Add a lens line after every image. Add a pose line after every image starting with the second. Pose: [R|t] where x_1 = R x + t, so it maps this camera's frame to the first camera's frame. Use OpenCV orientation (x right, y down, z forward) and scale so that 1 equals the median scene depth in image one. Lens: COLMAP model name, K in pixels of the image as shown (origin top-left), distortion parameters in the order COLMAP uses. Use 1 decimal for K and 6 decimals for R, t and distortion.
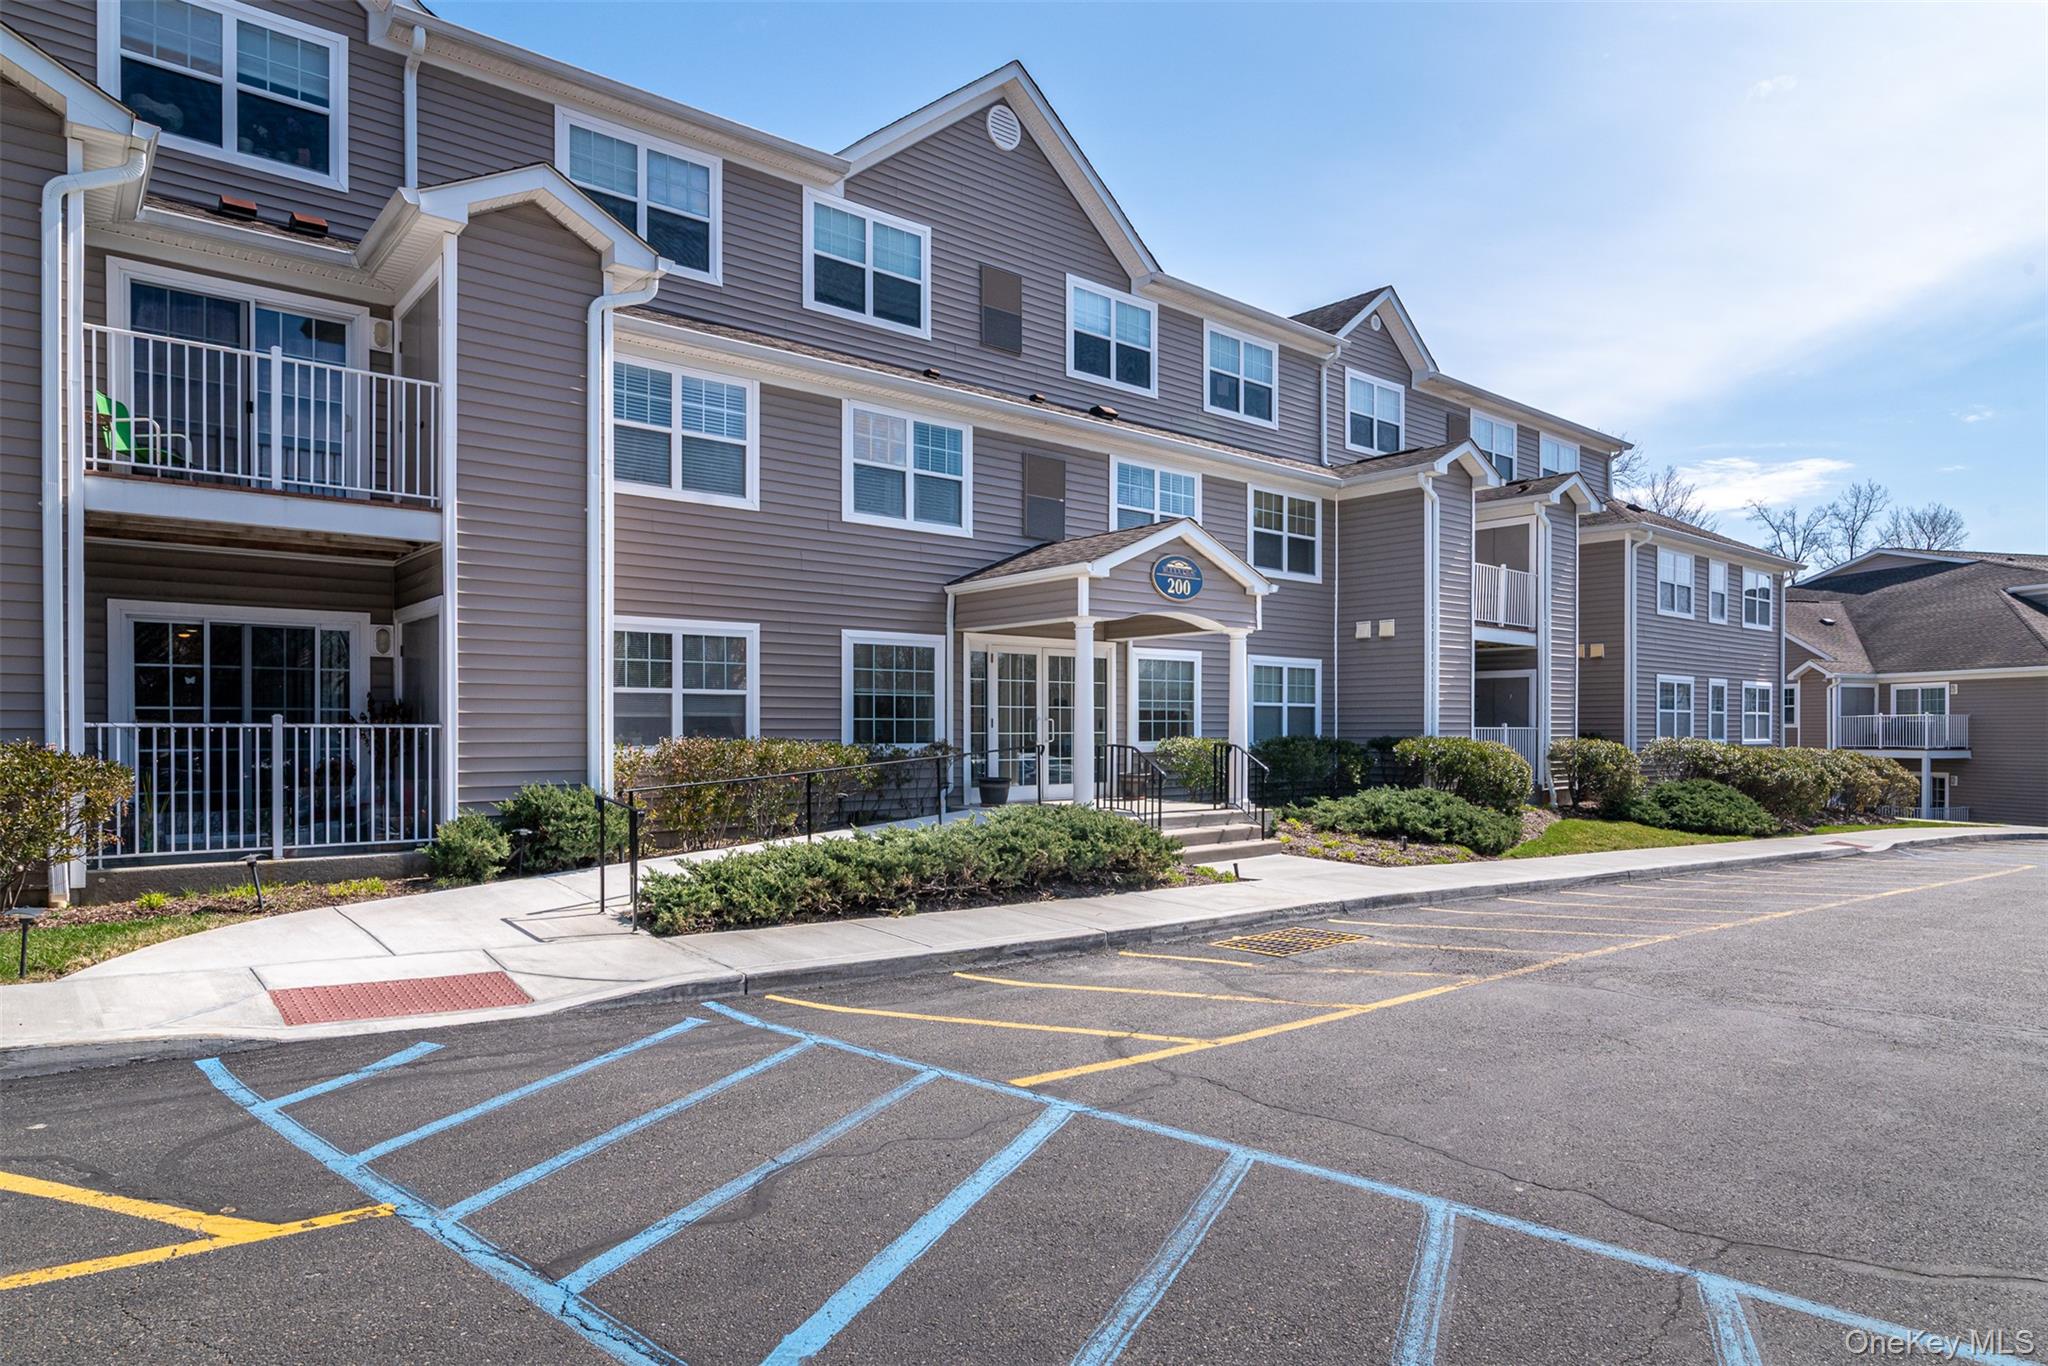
lens RADIAL K [[1343.0, 0, 1023.7], [0, 1343.0, 758.6], [0, 0, 1]] dist [-0.002587, 0.000630]
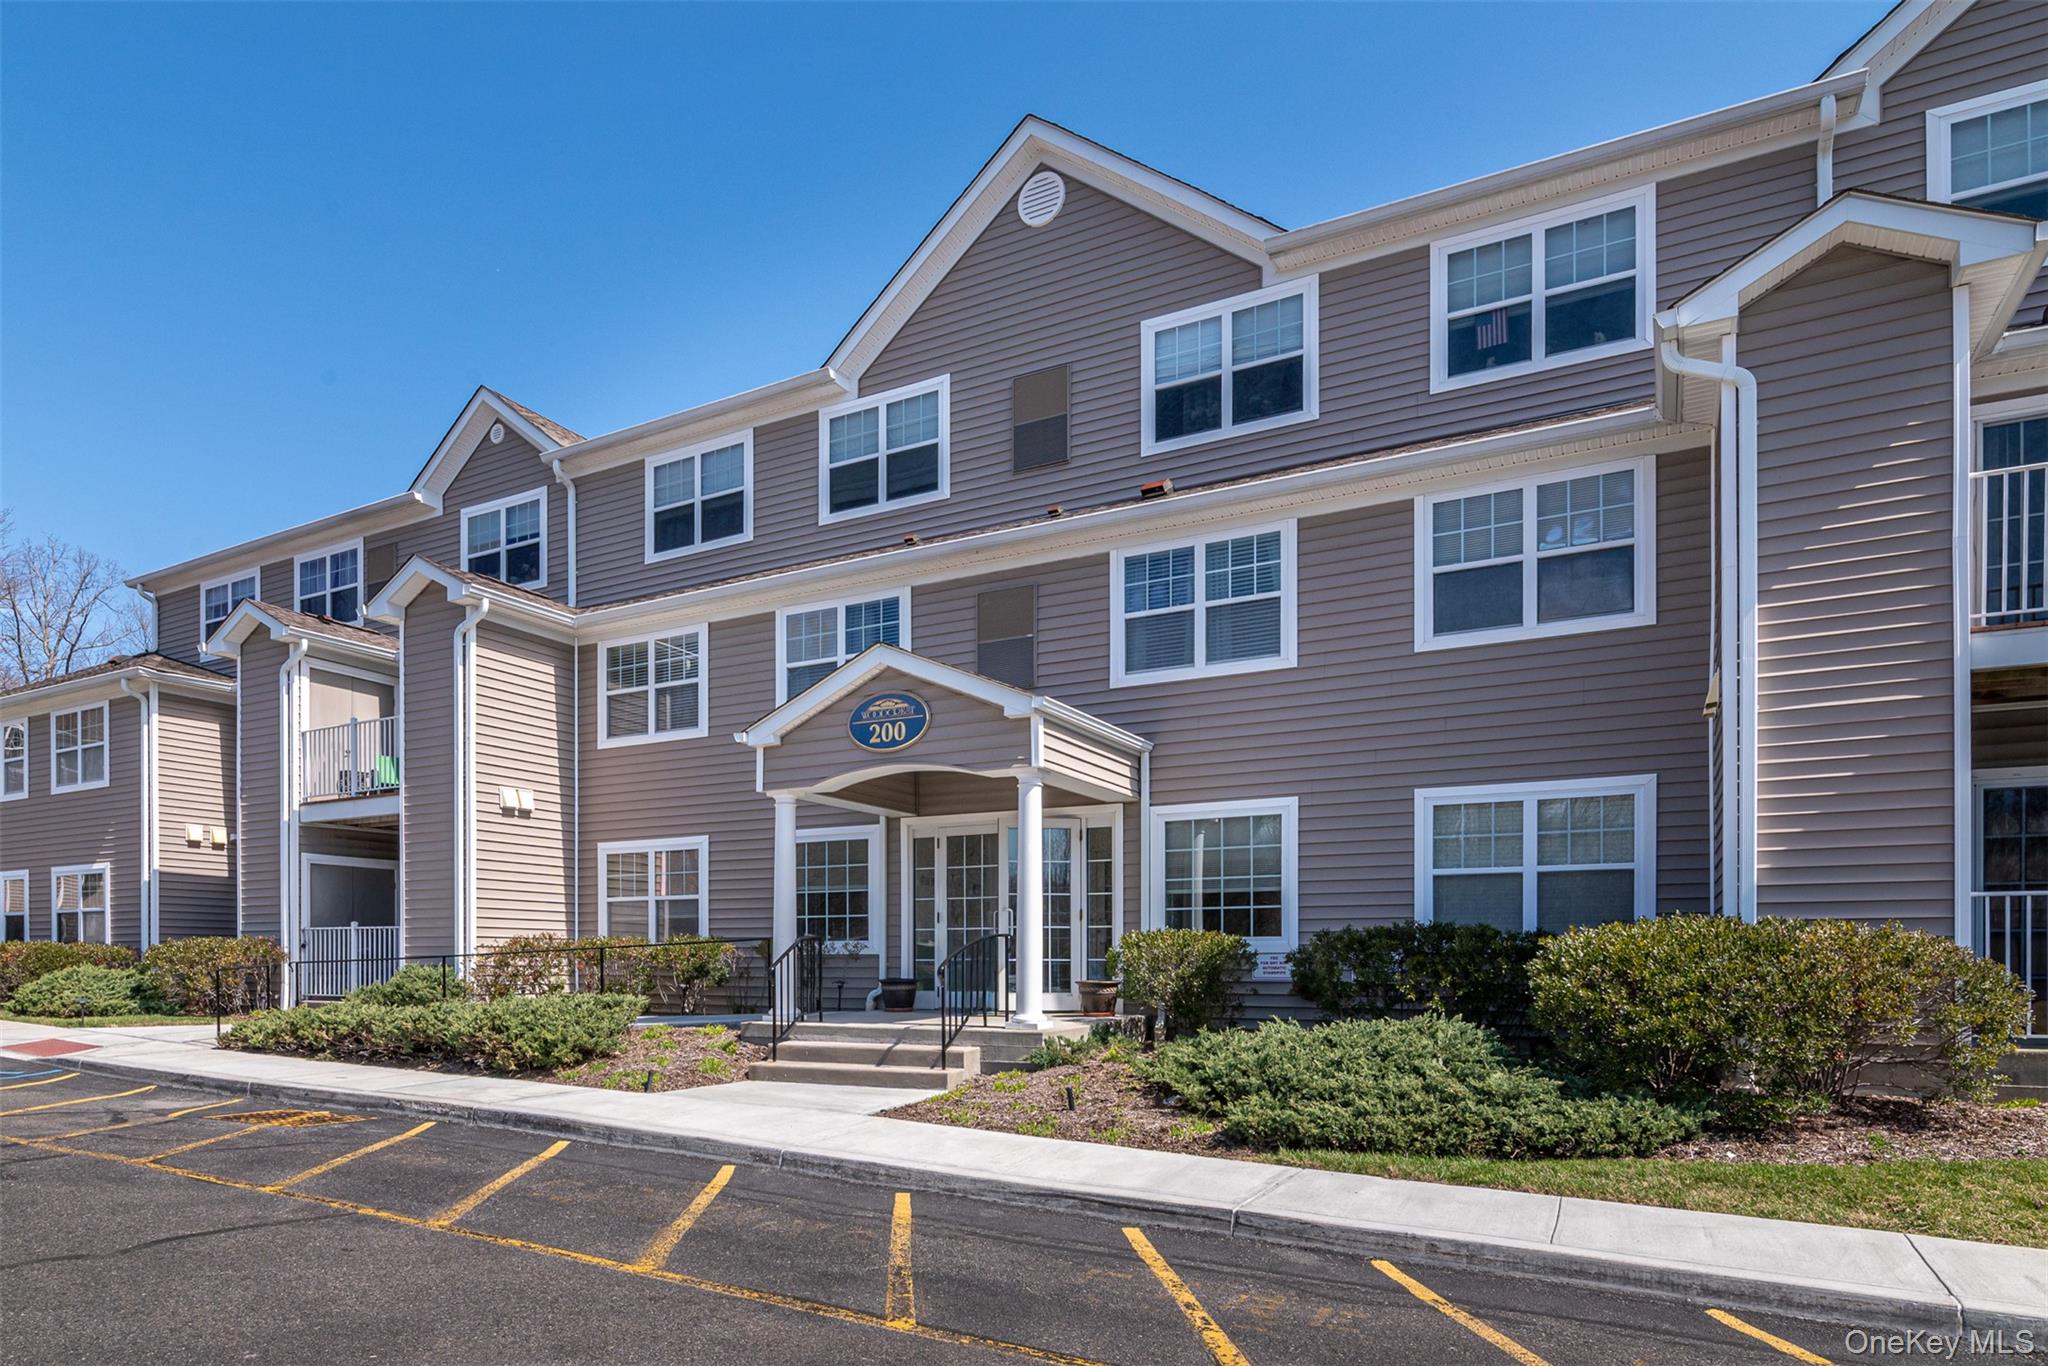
lens RADIAL K [[1421.9, 0, 1024.6], [0, 1421.9, 899.6], [0, 0, 1]] dist [-0.002666, 0.080685]
pose [[0.239705, -0.020545, -0.970628, 0.878861], [-0.004388, 0.999743, -0.022245, -0.017326], [0.970836, 0.009592, 0.239553, 0.825836]]
